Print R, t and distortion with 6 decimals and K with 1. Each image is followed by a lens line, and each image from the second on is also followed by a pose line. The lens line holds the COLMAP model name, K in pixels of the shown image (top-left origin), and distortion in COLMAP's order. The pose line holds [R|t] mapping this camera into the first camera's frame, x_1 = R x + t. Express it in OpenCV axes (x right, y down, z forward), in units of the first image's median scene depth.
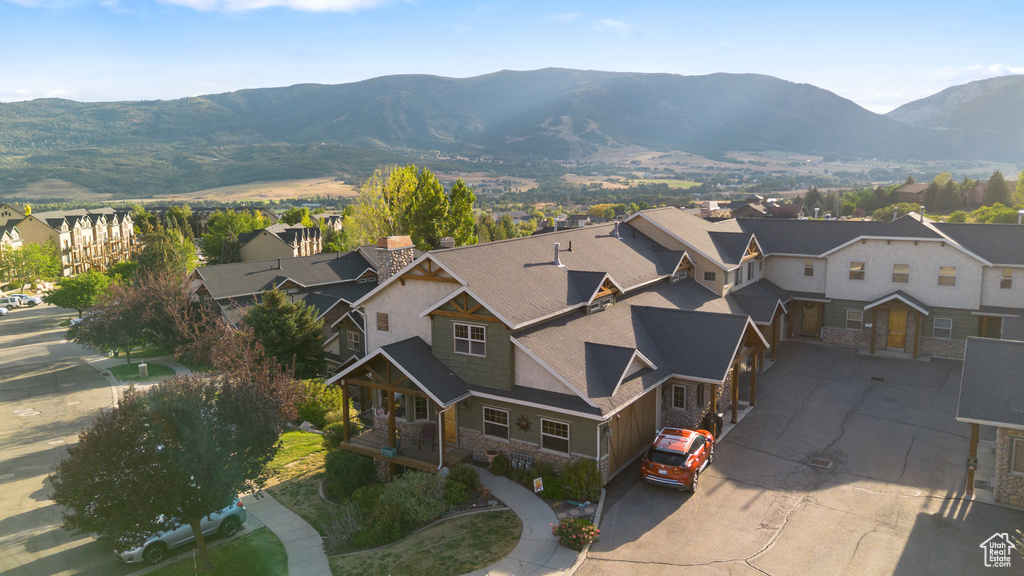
lens RADIAL K [[726.4, 0, 512.0], [0, 726.4, 288.0], [0, 0, 1]] dist [0.083669, -0.097519]
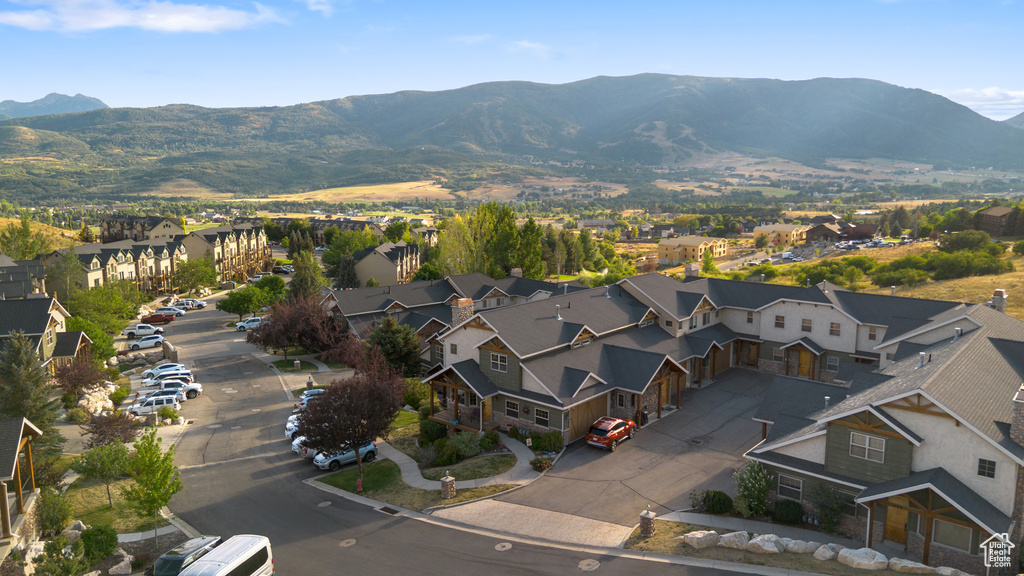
lens RADIAL K [[726.4, 0, 512.0], [0, 726.4, 288.0], [0, 0, 1]] dist [0.083669, -0.097519]
pose [[0.991706, 0.032274, -0.124413, 0.034798], [-0.032250, 0.999477, 0.002204, -0.021650], [0.124419, 0.001827, 0.992228, -0.143654]]
